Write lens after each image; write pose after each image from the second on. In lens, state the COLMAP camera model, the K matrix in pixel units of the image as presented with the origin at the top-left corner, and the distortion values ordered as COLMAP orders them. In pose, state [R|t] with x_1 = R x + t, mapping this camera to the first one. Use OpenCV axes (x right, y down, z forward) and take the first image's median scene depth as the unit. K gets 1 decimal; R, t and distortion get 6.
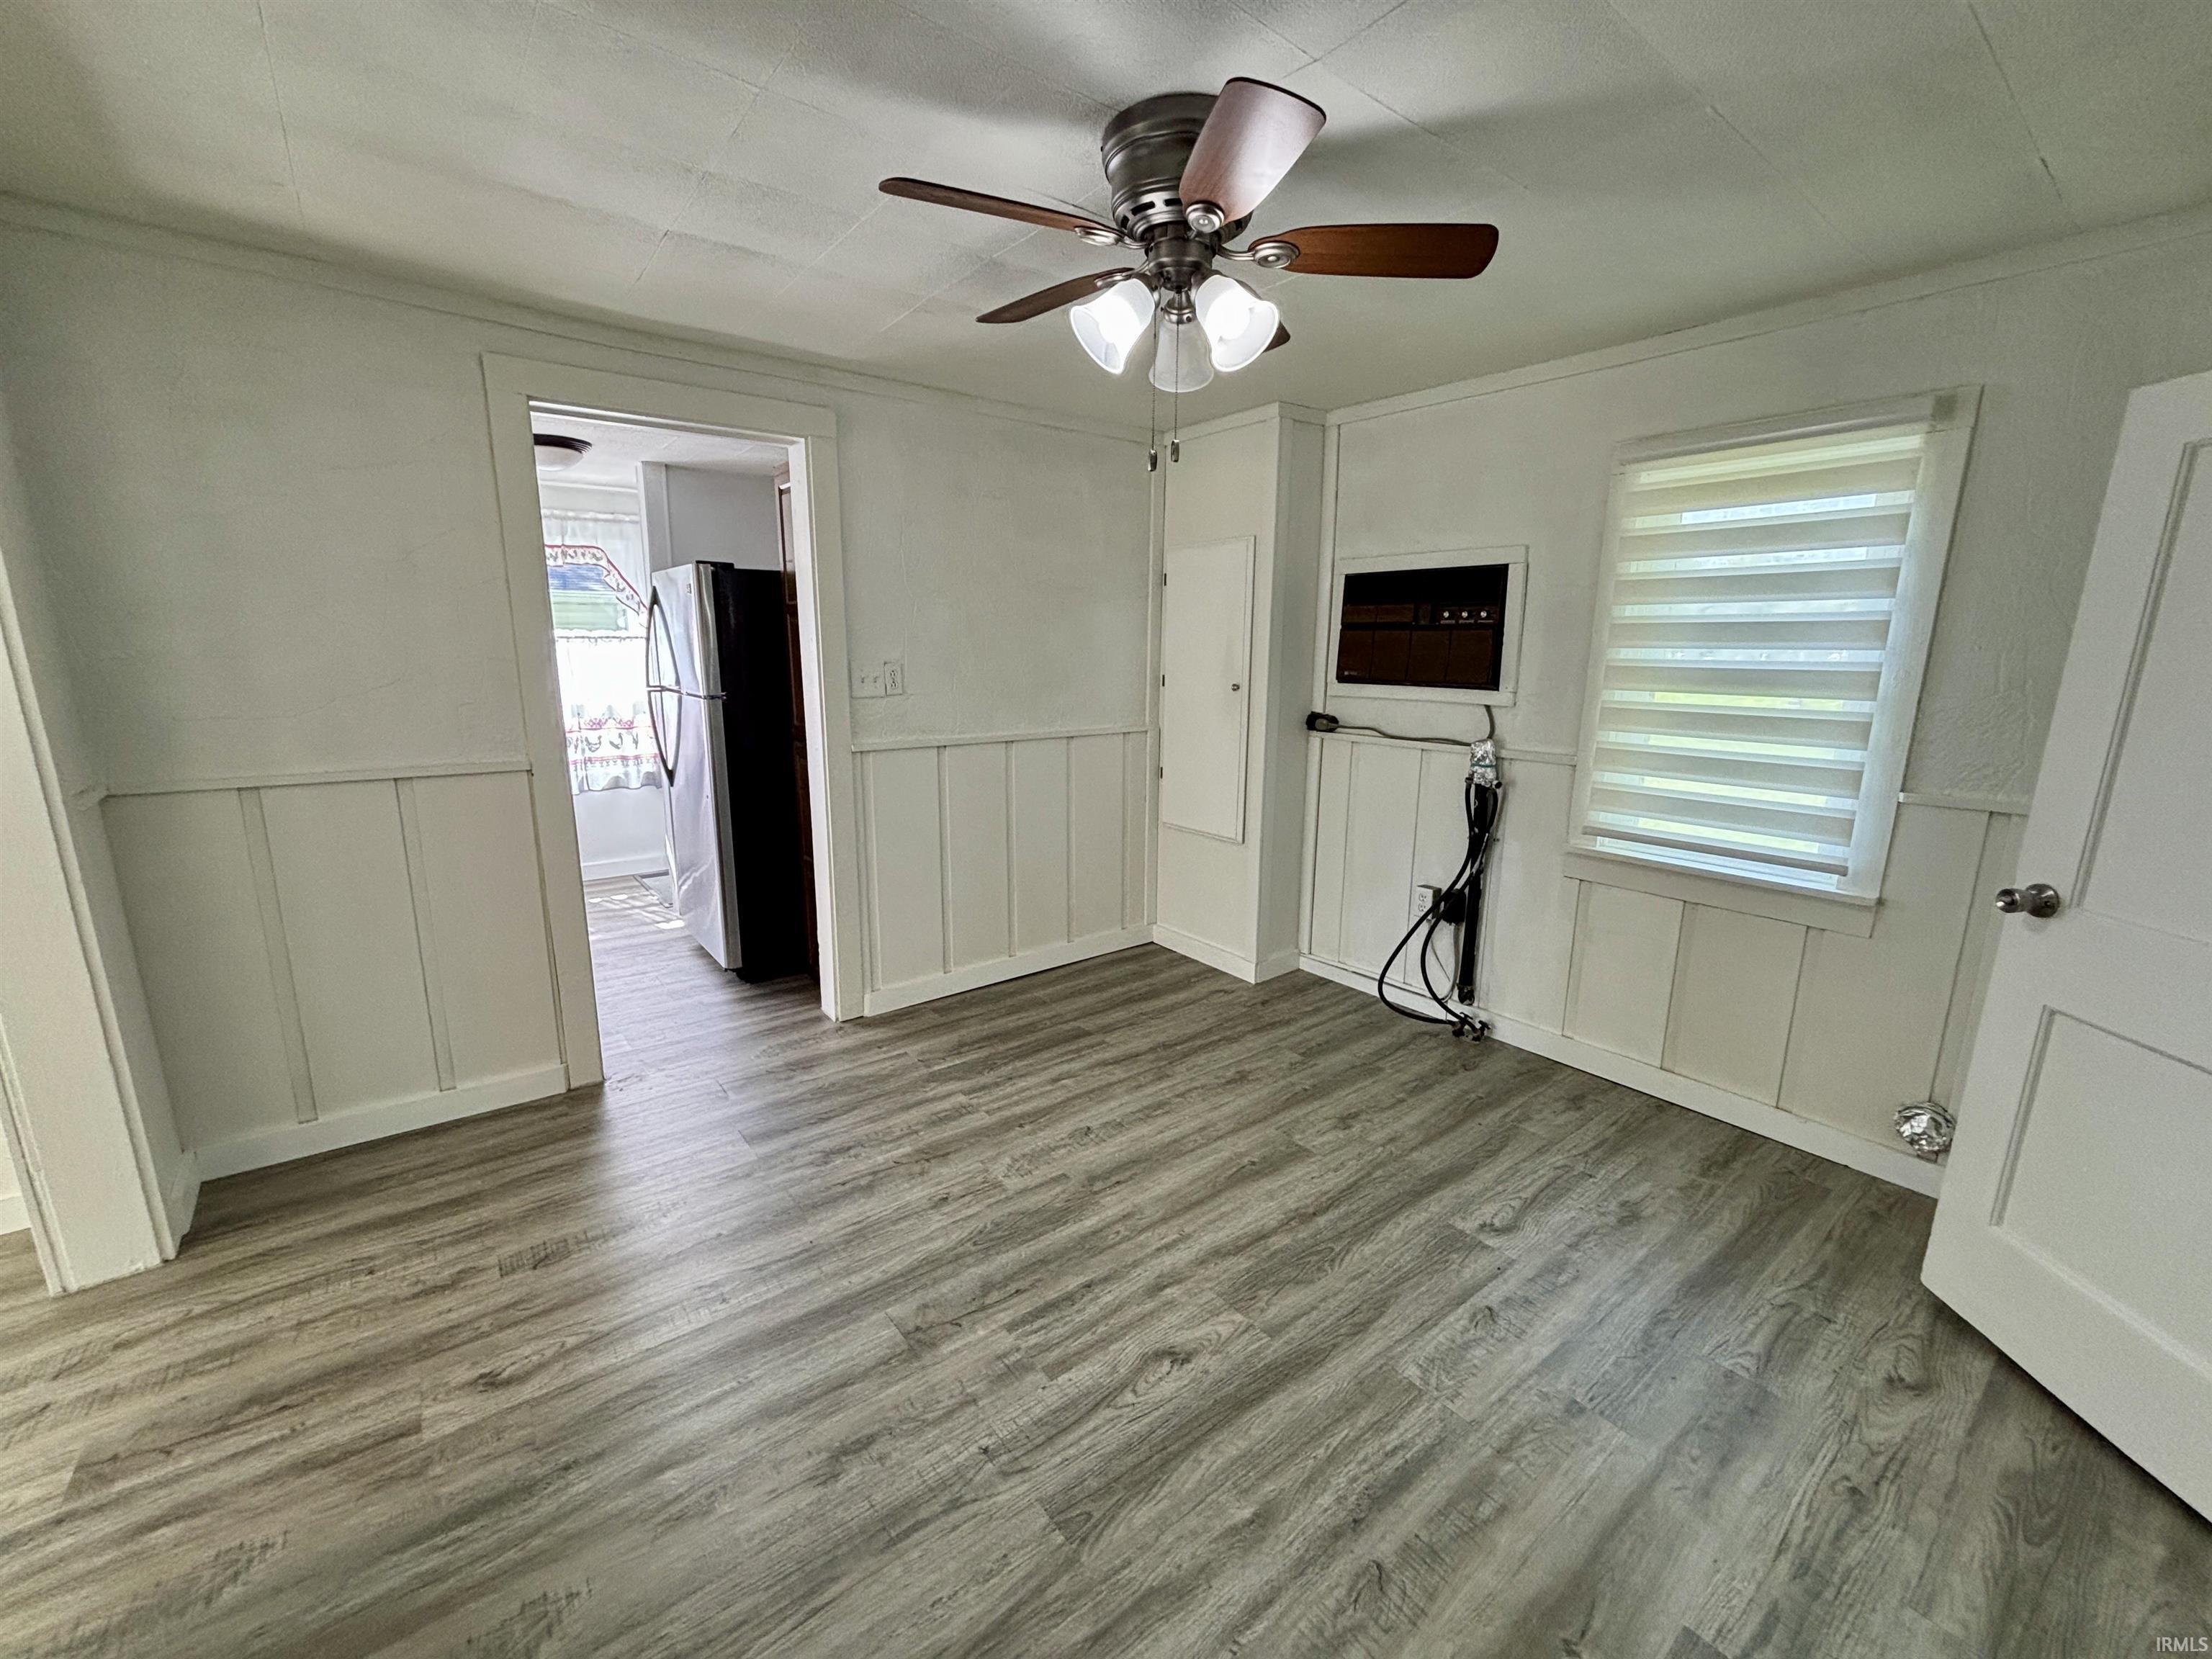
lens RADIAL K [[885.7, 0, 1099.1], [0, 885.7, 825.4], [0, 0, 1]] dist [0.016696, -0.000466]
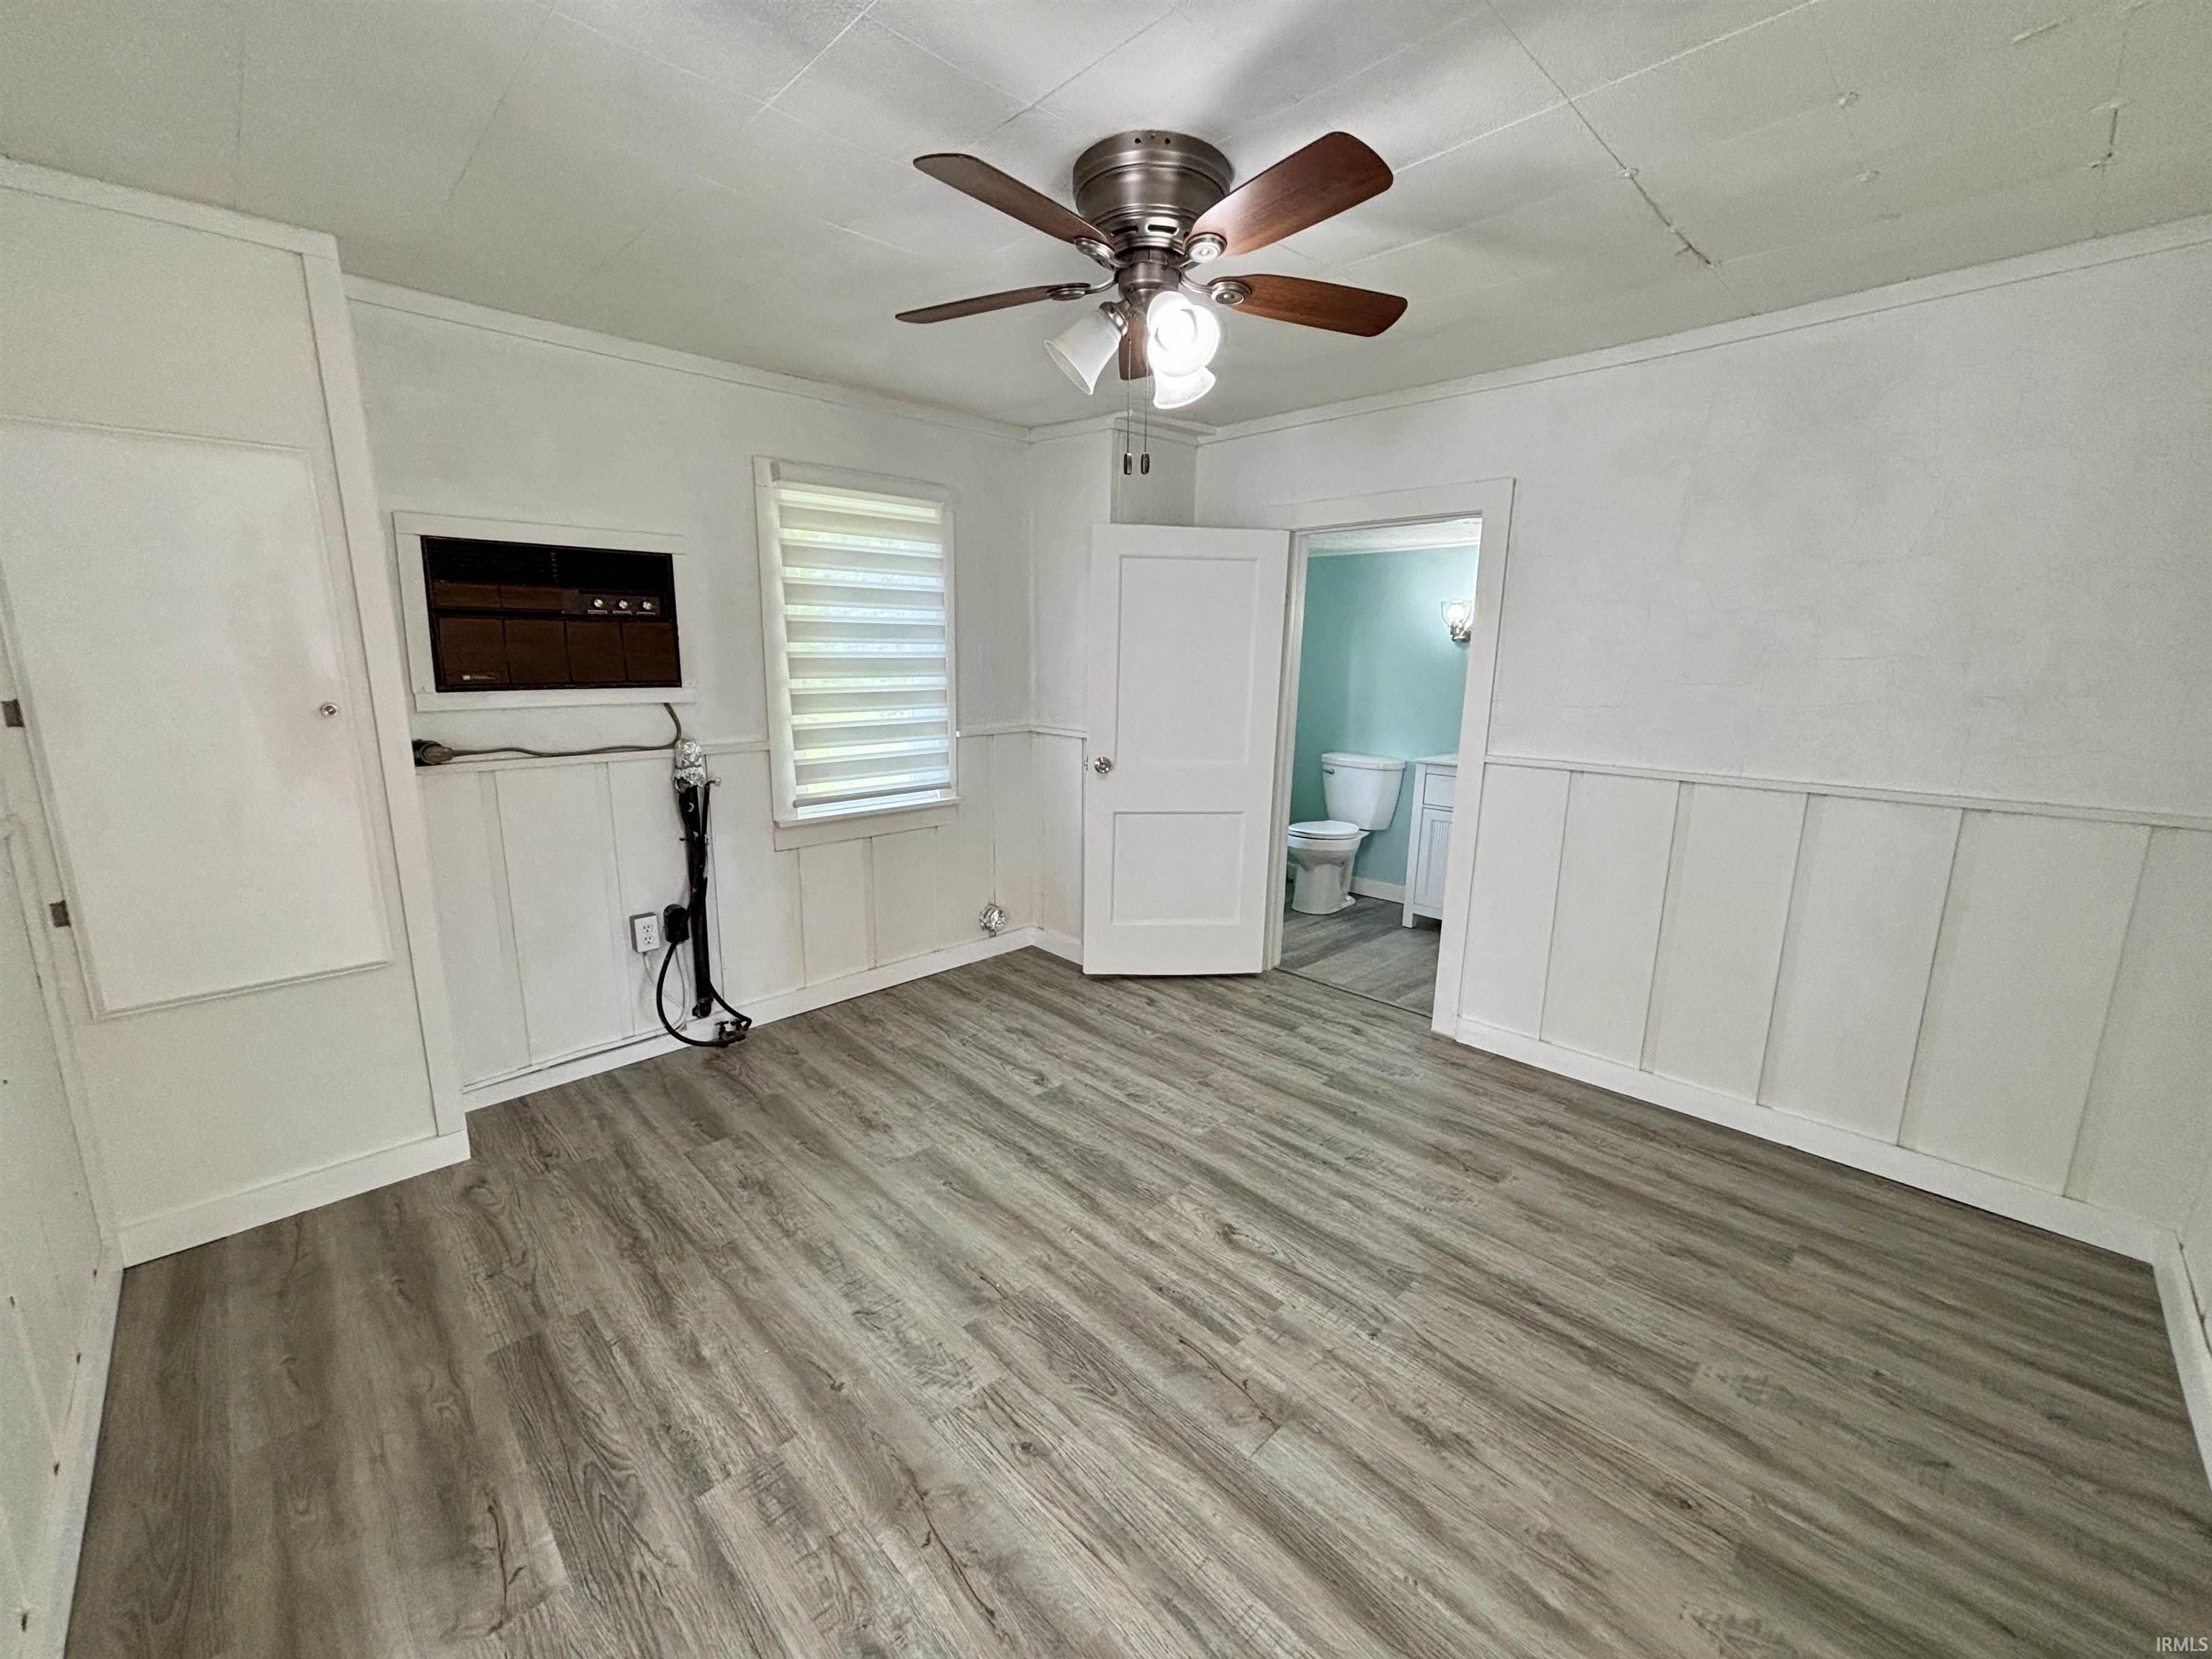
lens RADIAL K [[914.6, 0, 1067.5], [0, 914.6, 832.2], [0, 0, 1]] dist [0.013986, 0.000024]
pose [[-0.093630, -0.212998, 0.972556, -0.723422], [0.193302, 0.954369, 0.227625, -0.183432], [-0.976661, 0.209310, -0.048185, 0.842304]]
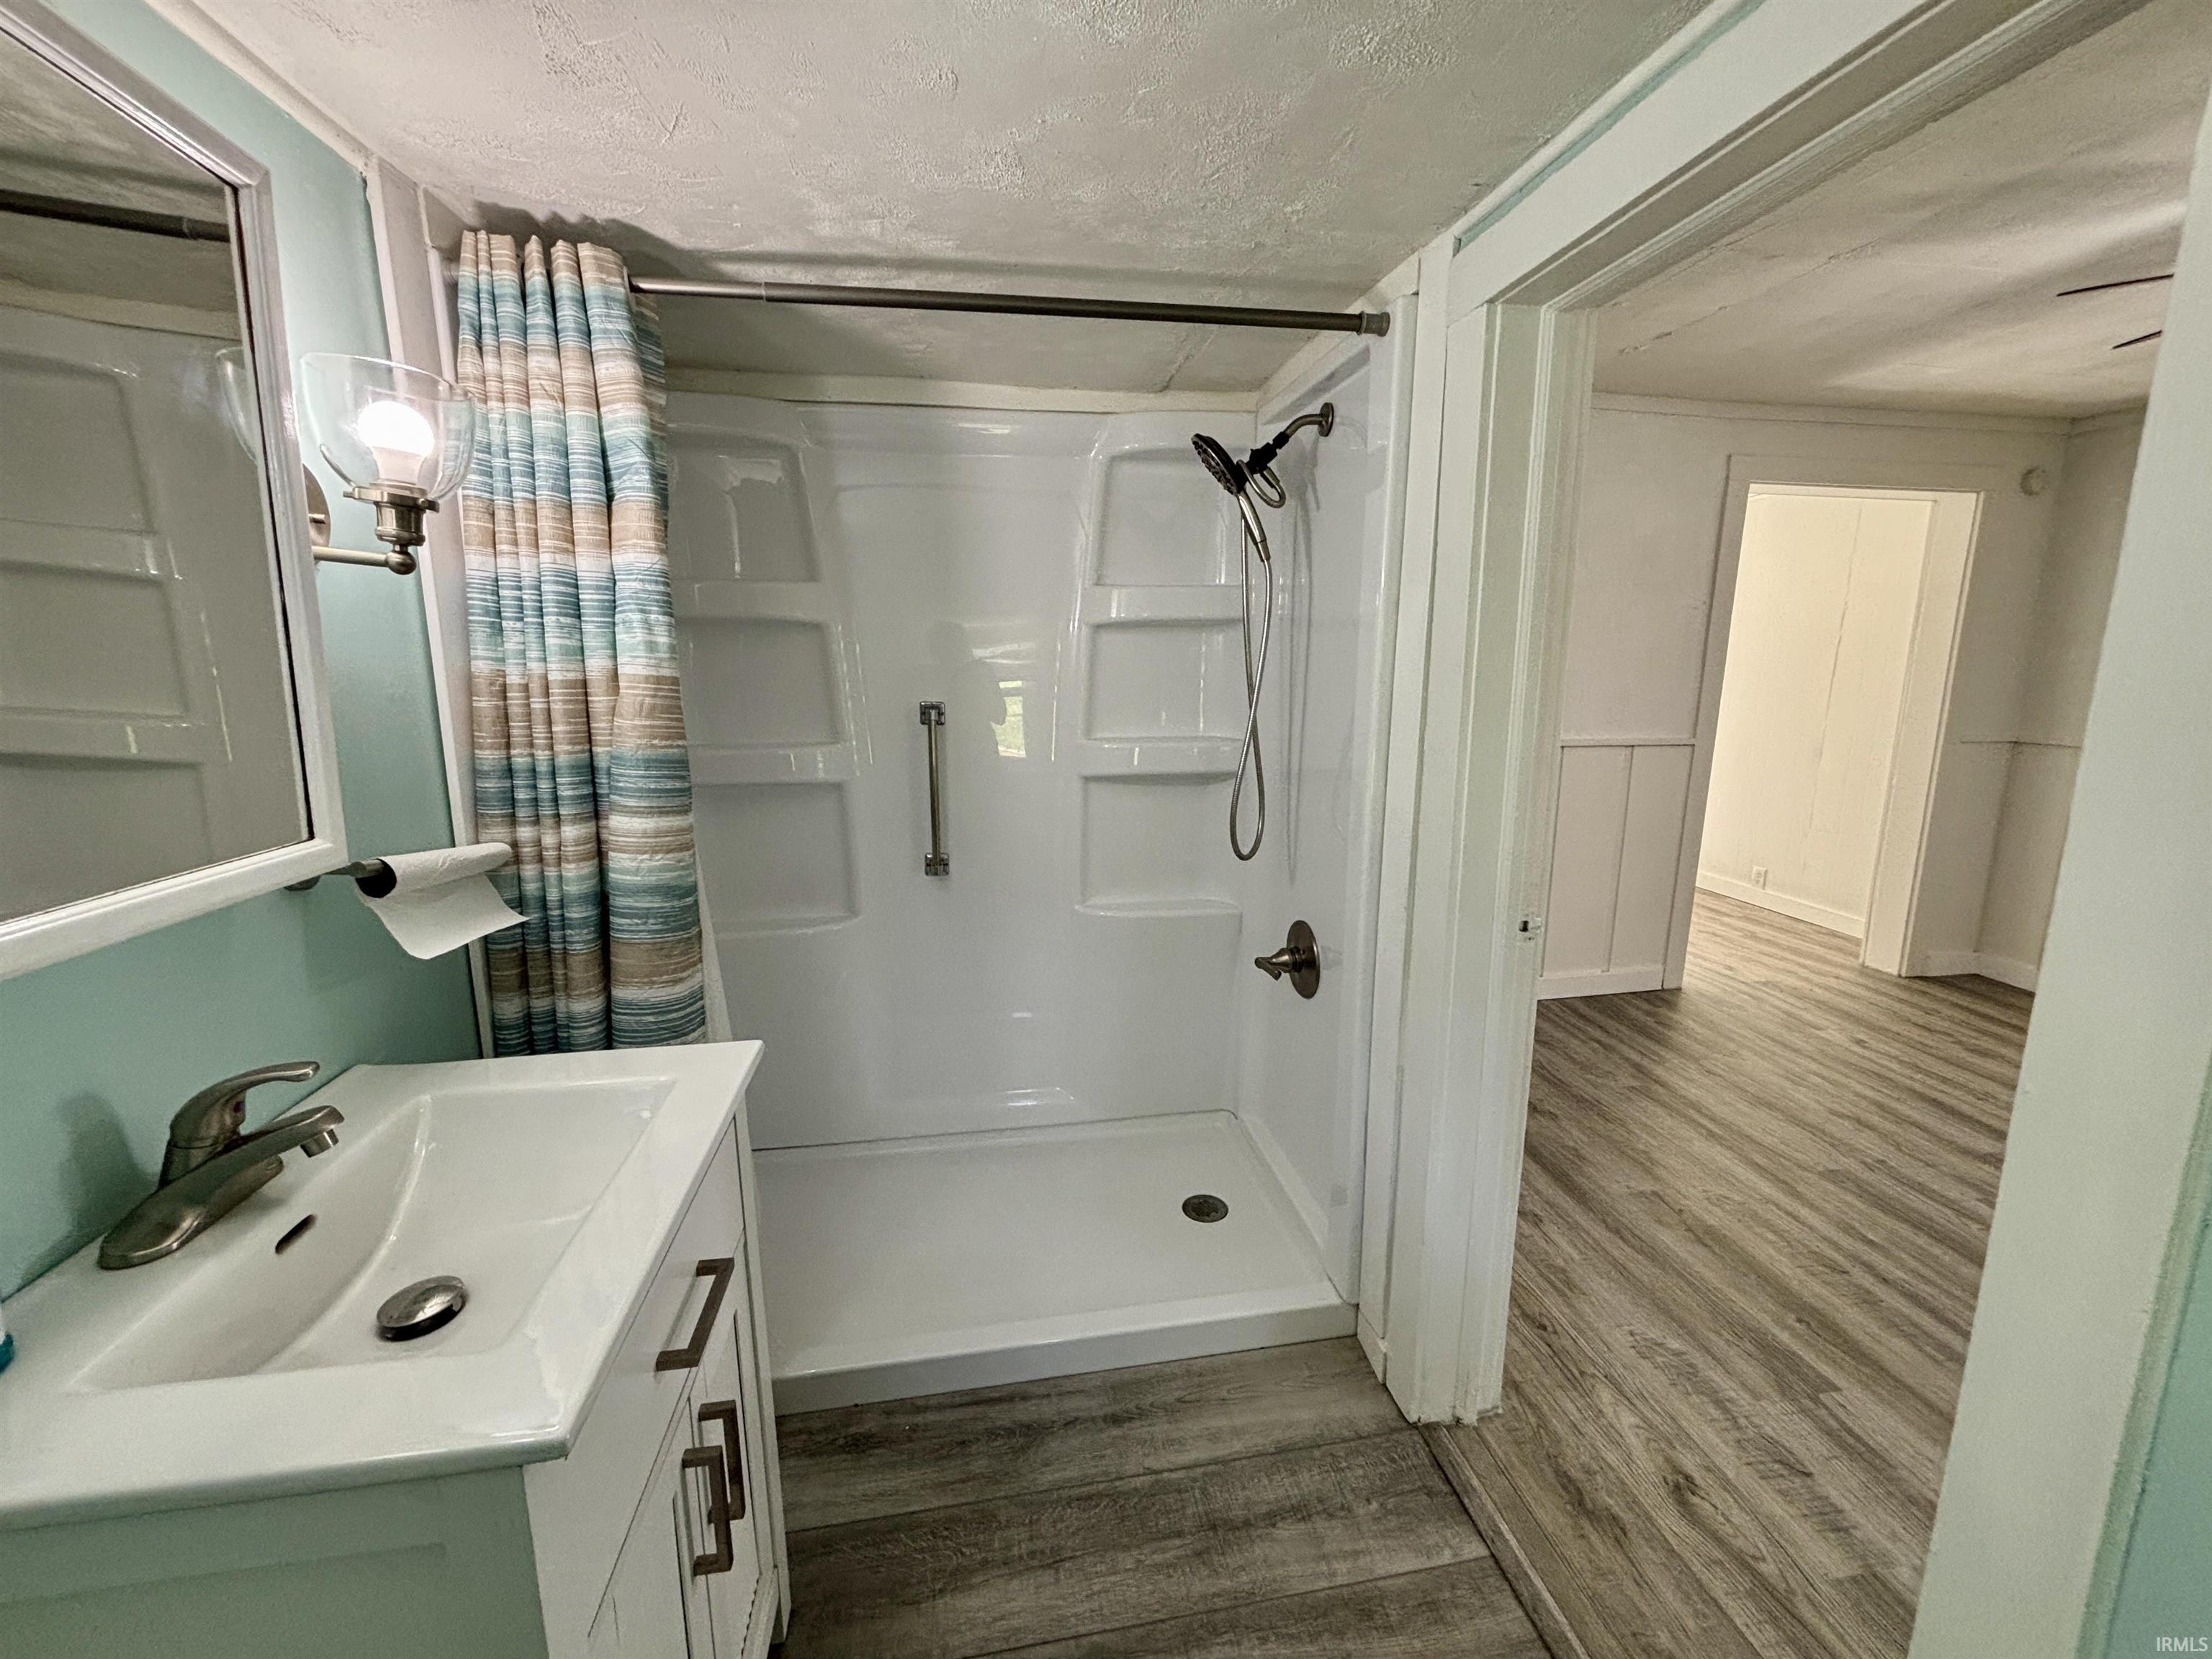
lens RADIAL K [[885.7, 0, 1099.1], [0, 885.7, 825.4], [0, 0, 1]] dist [0.016696, -0.000466]
pose [[-0.476837, 0.148165, -0.866414, 1.151297], [-0.187967, 0.945702, 0.265173, -0.006757], [0.858659, 0.289302, -0.423095, 0.205492]]
